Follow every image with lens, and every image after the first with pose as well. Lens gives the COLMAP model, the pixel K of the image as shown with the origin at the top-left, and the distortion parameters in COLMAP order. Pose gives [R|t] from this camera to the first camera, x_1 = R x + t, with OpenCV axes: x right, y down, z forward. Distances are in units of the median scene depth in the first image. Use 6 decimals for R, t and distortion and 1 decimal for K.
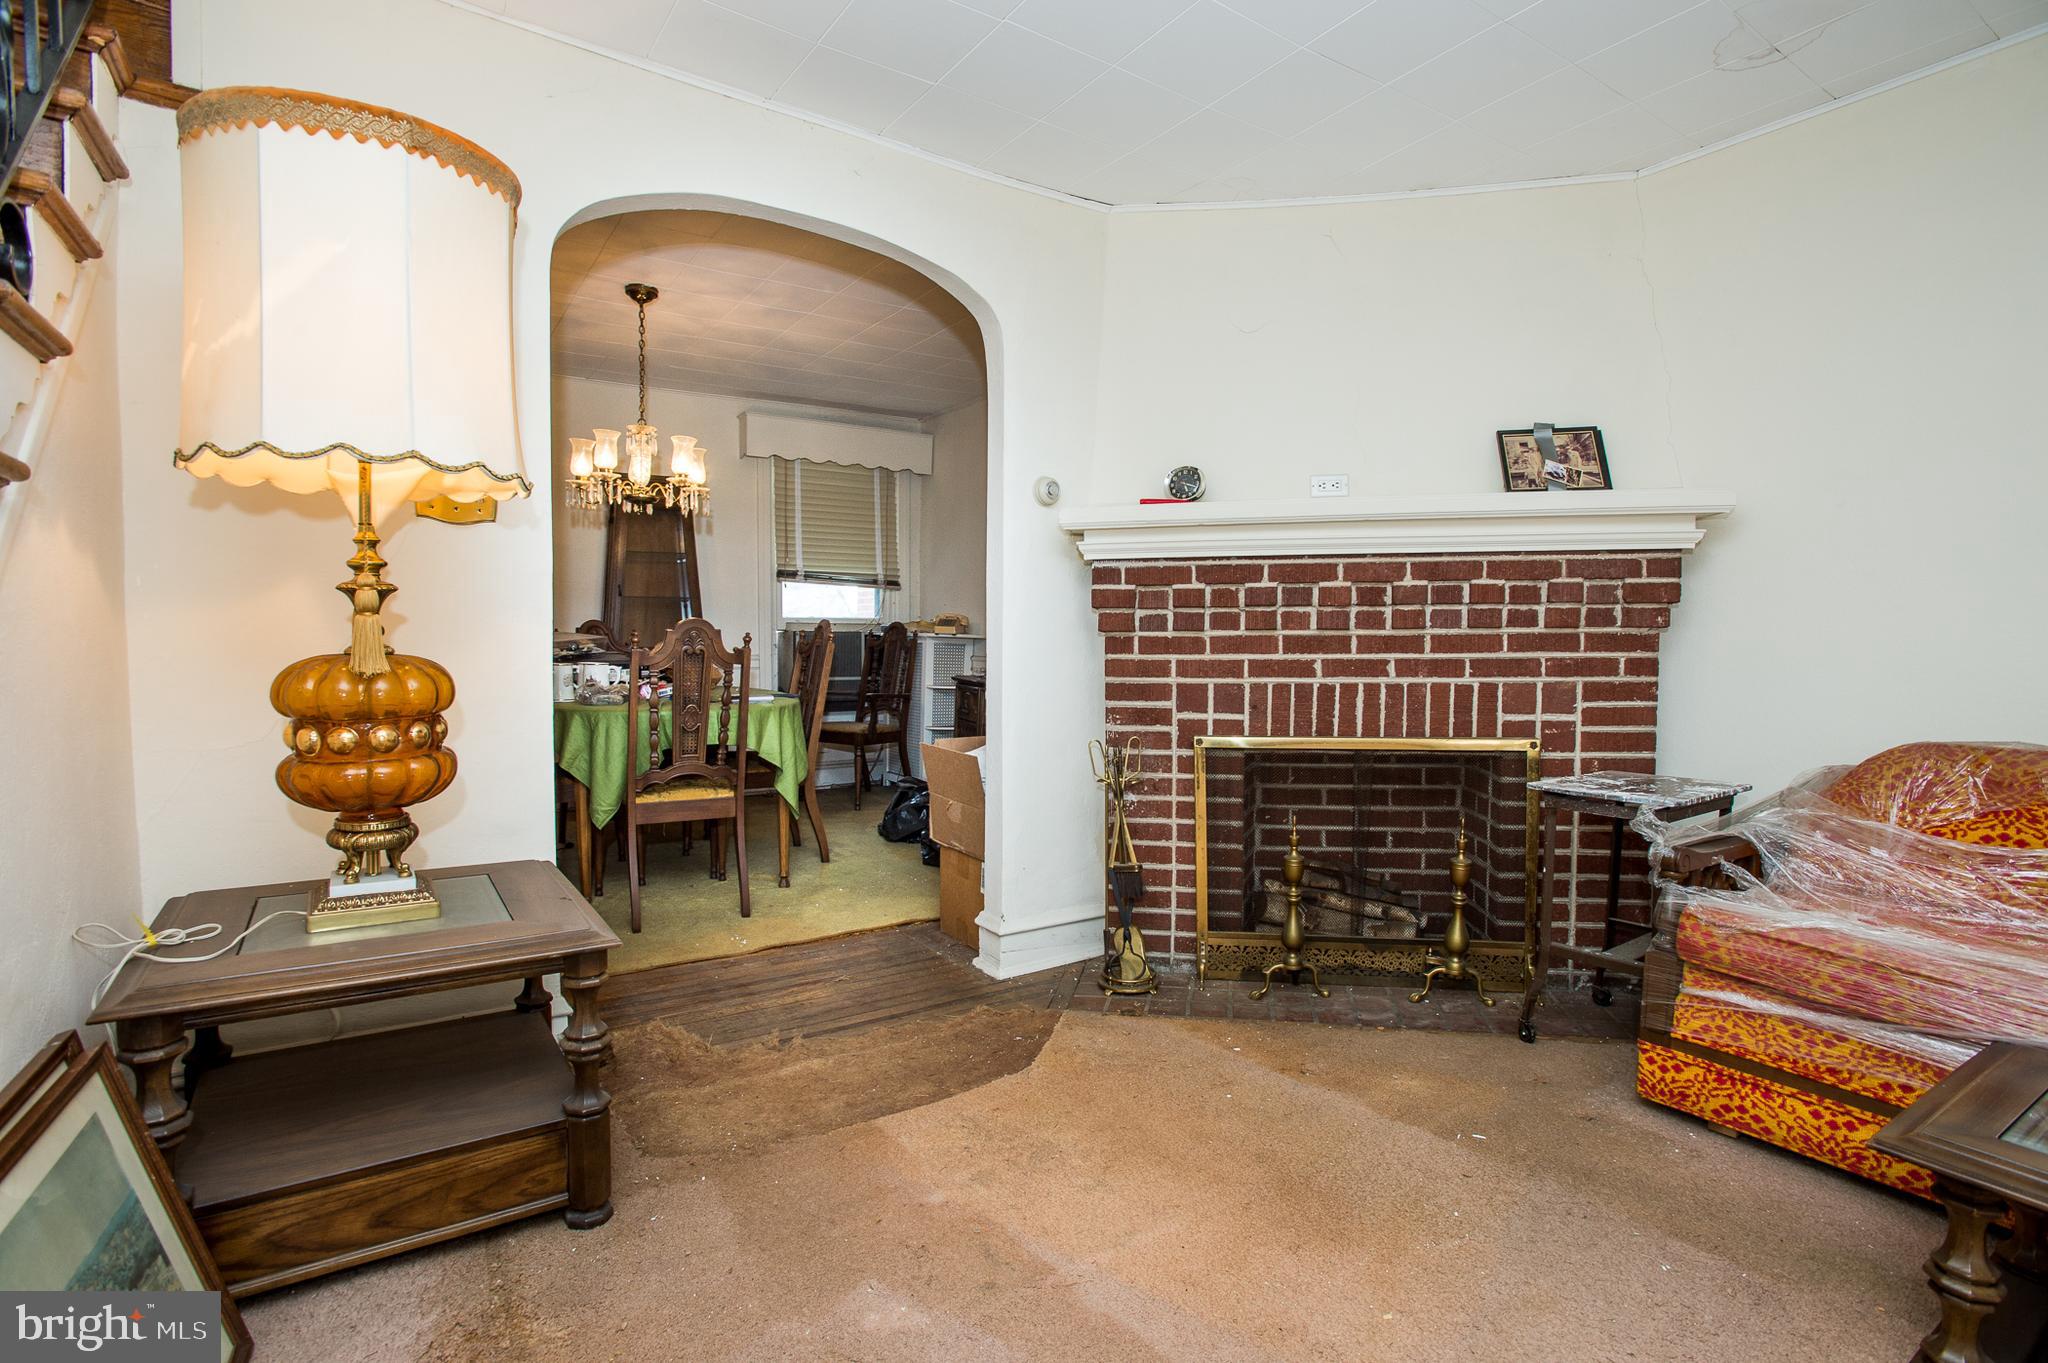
lens RADIAL K [[1060.2, 0, 1047.6], [0, 1060.2, 629.2], [0, 0, 1]] dist [-0.060862, 0.026887]
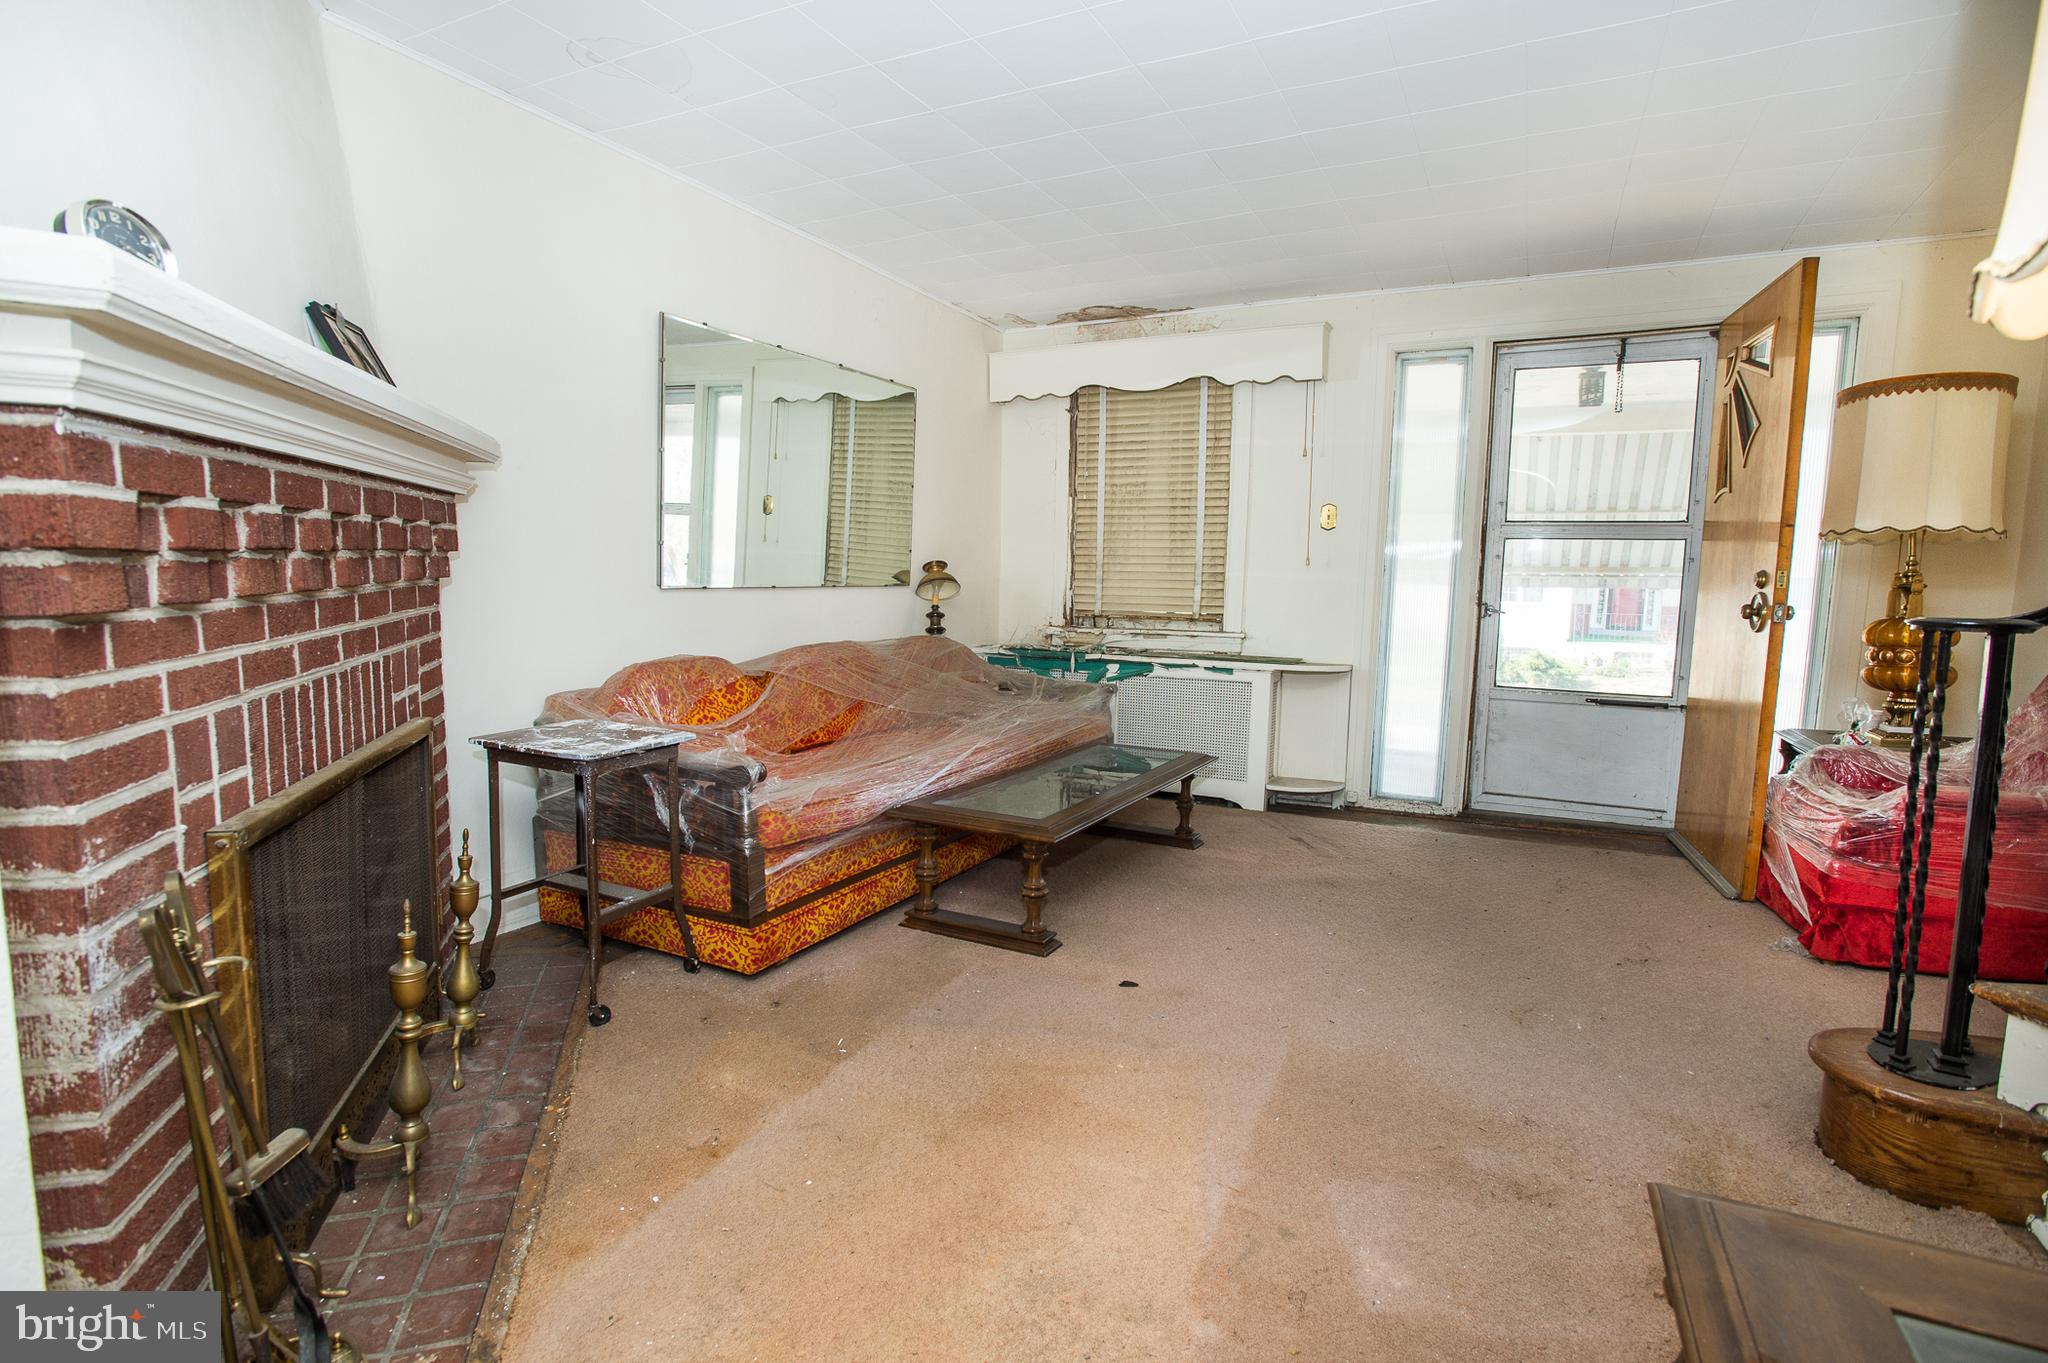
lens RADIAL K [[992.2, 0, 1024.0], [0, 992.2, 681.5], [0, 0, 1]] dist [-0.000560, -0.000085]
pose [[-0.473654, -0.113443, 0.873374, -0.428708], [-0.022449, 0.992902, 0.116793, -0.023986], [-0.880425, 0.035713, -0.472839, 0.973961]]
